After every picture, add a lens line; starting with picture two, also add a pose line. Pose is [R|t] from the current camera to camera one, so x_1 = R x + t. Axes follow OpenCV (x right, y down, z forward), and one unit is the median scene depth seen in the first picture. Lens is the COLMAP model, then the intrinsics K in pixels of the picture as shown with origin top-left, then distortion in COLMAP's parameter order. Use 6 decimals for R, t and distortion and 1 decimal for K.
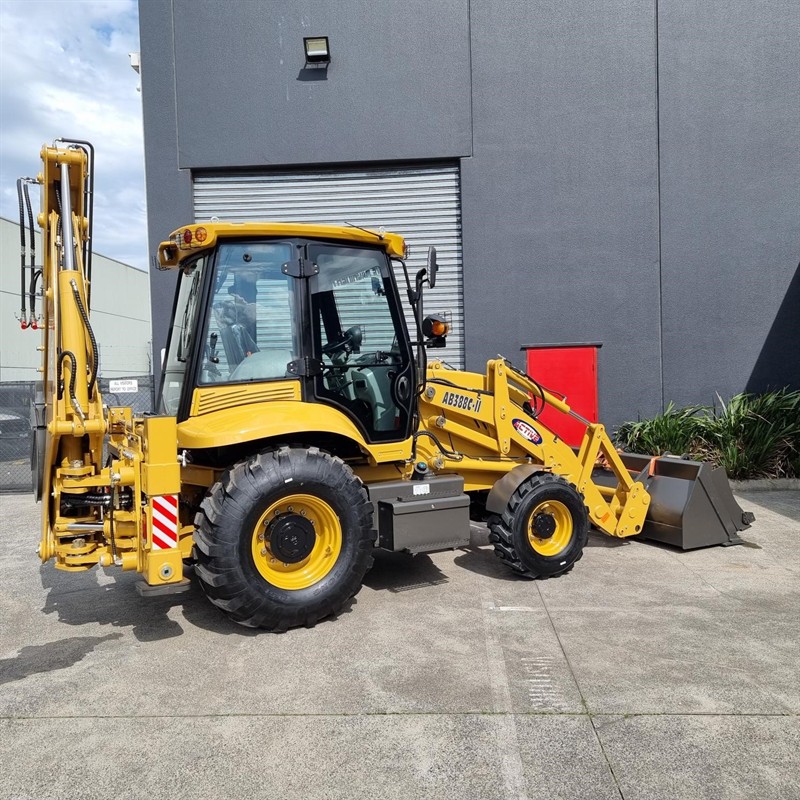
lens RADIAL K [[731.6, 0, 392.2], [0, 731.6, 393.5], [0, 0, 1]] dist [0.082504, -0.067497]
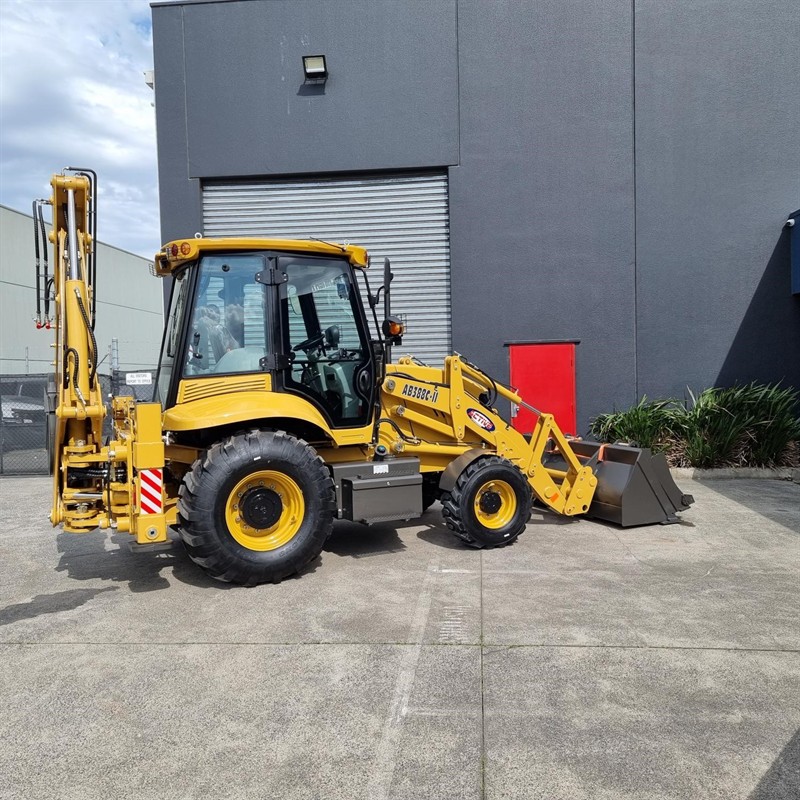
lens RADIAL K [[730.4, 0, 392.3], [0, 730.4, 395.5], [0, 0, 1]] dist [0.088340, -0.083167]
pose [[0.999240, 0.005095, -0.038647, 0.097336], [-0.004680, 0.999930, 0.010838, 0.002974], [0.038700, -0.010649, 0.999194, -0.134786]]
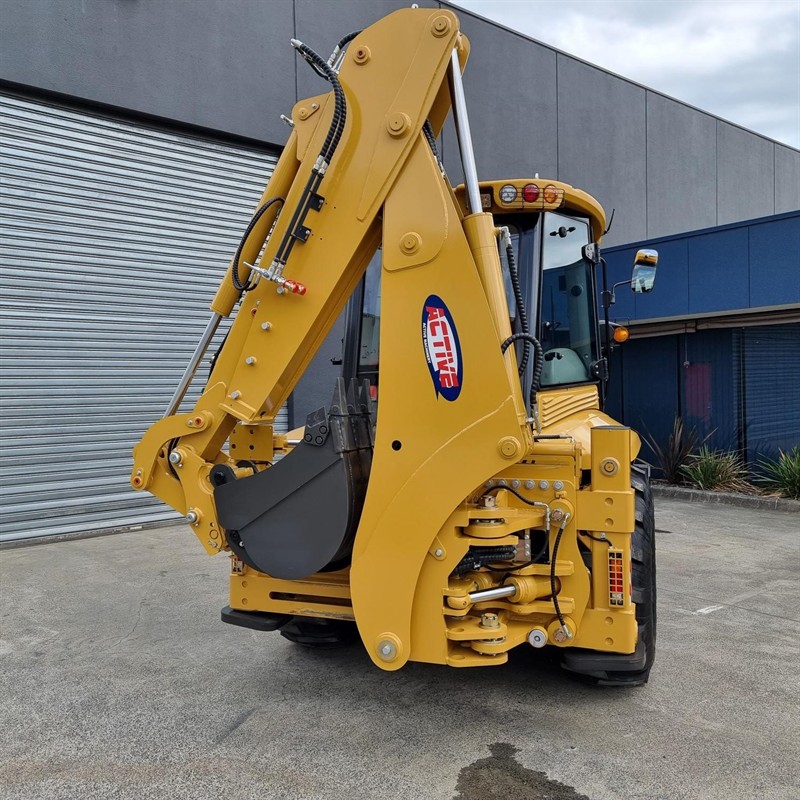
lens RADIAL K [[737.9, 0, 392.6], [0, 737.9, 399.9], [0, 0, 1]] dist [0.057308, -0.029739]
pose [[0.734938, 0.007420, 0.678094, -0.764985], [0.008953, 0.999747, -0.020644, 0.012846], [-0.678075, 0.021243, 0.734685, 0.457612]]
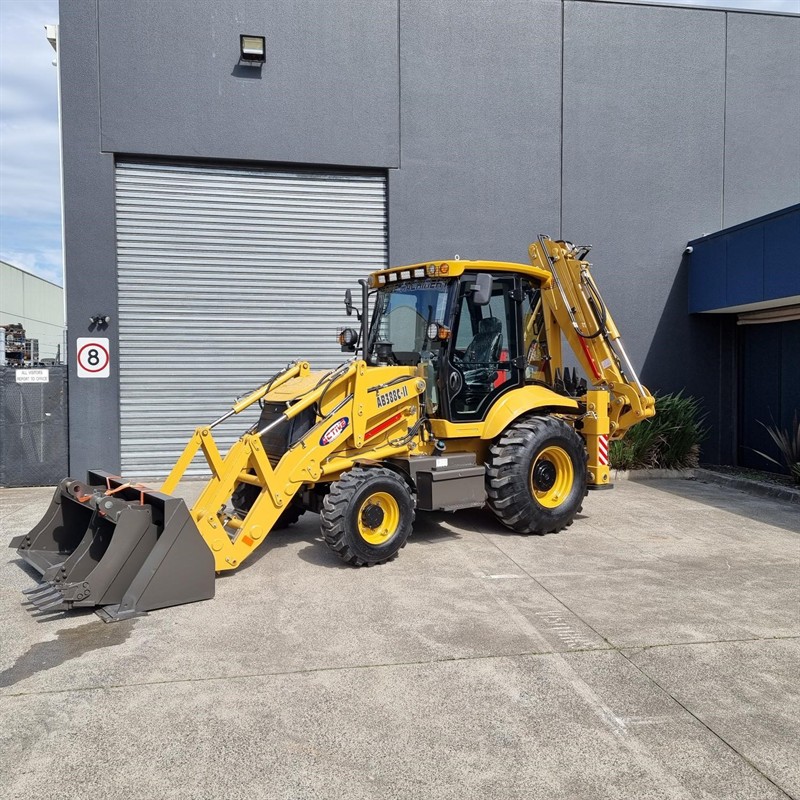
lens RADIAL K [[729.5, 0, 405.3], [0, 729.5, 399.6], [0, 0, 1]] dist [0.088851, -0.079615]
pose [[0.972729, 0.018614, 0.231195, -0.220962], [-0.020282, 0.999783, 0.004839, 0.011853], [-0.231055, -0.009397, 0.972895, -0.065310]]
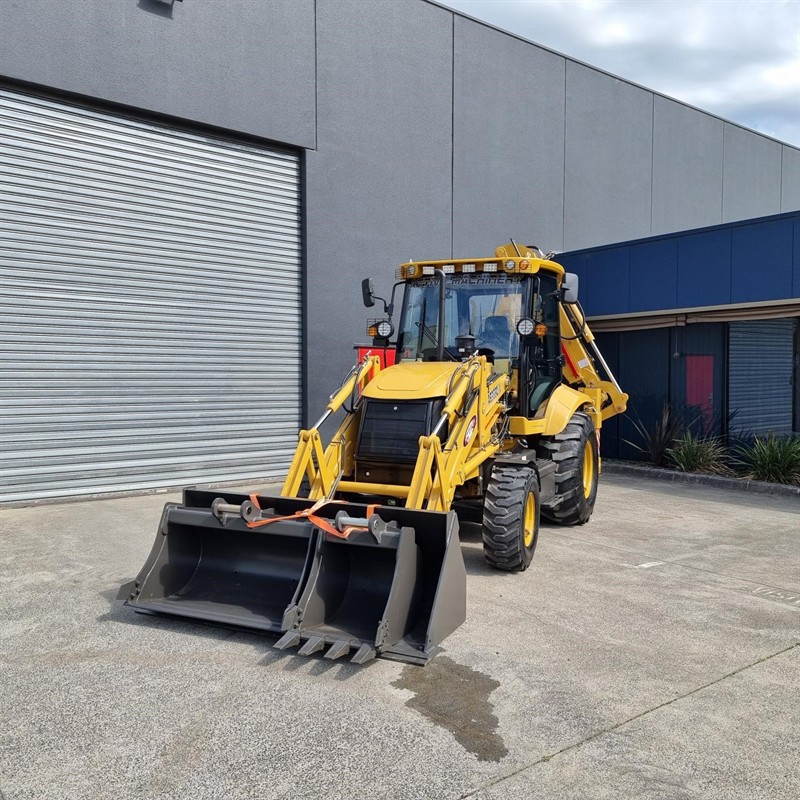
lens RADIAL K [[733.5, 0, 408.3], [0, 733.5, 393.3], [0, 0, 1]] dist [0.081969, -0.071308]
pose [[0.746829, 0.018612, 0.664756, -0.819484], [-0.014069, 0.999827, -0.012187, 0.028355], [-0.664868, -0.000250, 0.746961, 0.313095]]
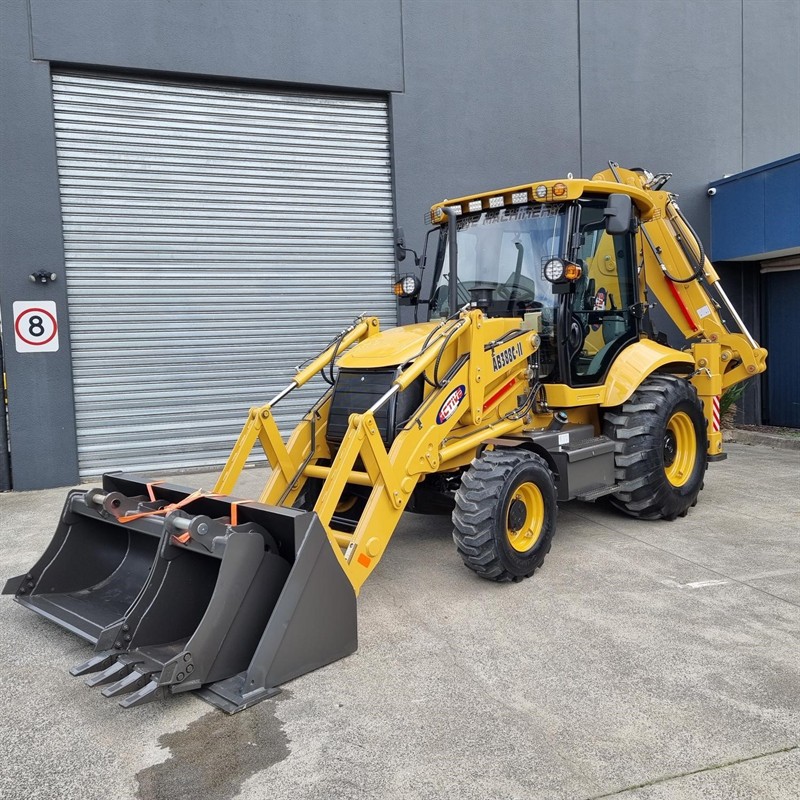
lens RADIAL K [[733.5, 0, 408.3], [0, 733.5, 393.3], [0, 0, 1]] dist [0.081969, -0.071308]
pose [[0.926386, -0.028273, 0.375511, -0.424569], [0.017383, 0.999325, 0.032358, 0.026851], [-0.376173, -0.023448, 0.926253, 0.278525]]
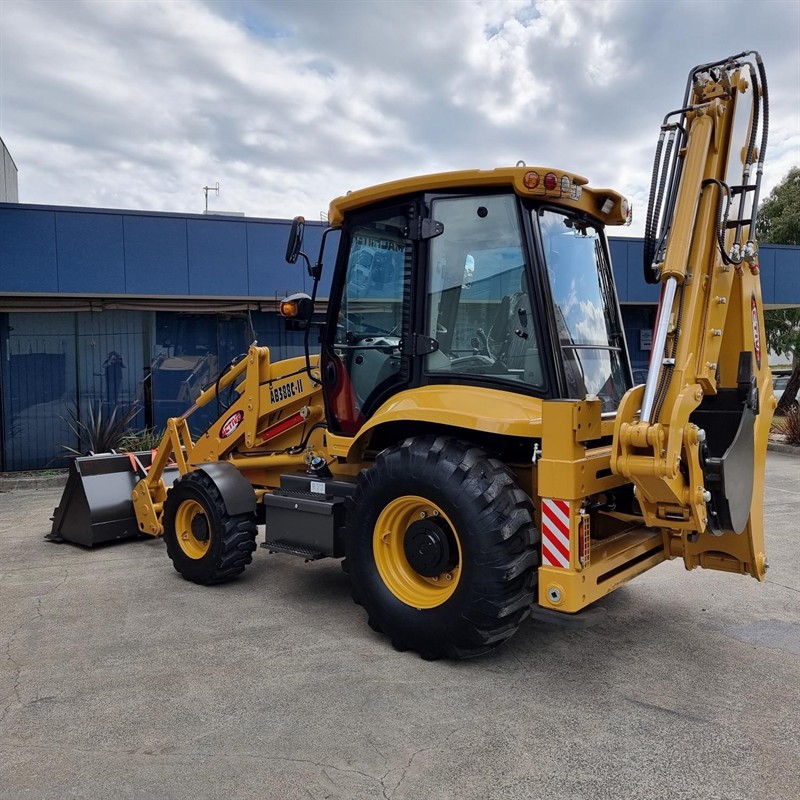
lens RADIAL K [[737.9, 0, 392.6], [0, 737.9, 399.9], [0, 0, 1]] dist [0.057308, -0.029739]
pose [[0.448119, 0.071715, -0.891093, 0.921975], [-0.040525, 0.997382, 0.059889, -0.037911], [0.893055, 0.009274, 0.449852, 0.765508]]
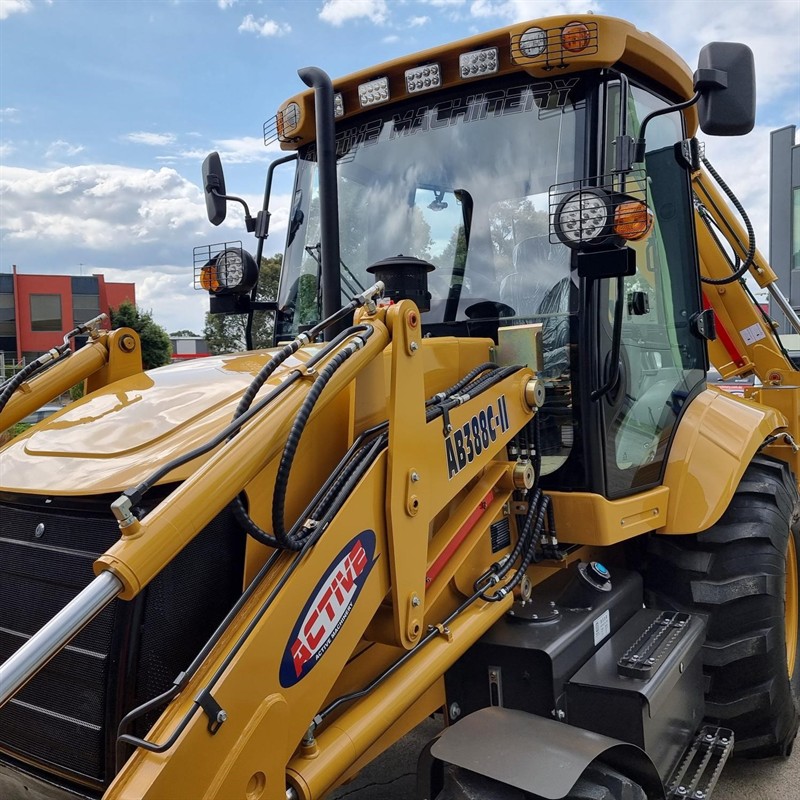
lens RADIAL K [[739.9, 0, 412.5], [0, 739.9, 407.3], [0, 0, 1]] dist [0.102228, -0.160703]
pose [[0.841417, -0.012953, 0.540231, -0.183270], [0.020757, 0.999750, -0.008359, 0.003186], [-0.539987, 0.018247, 0.841476, 0.795067]]
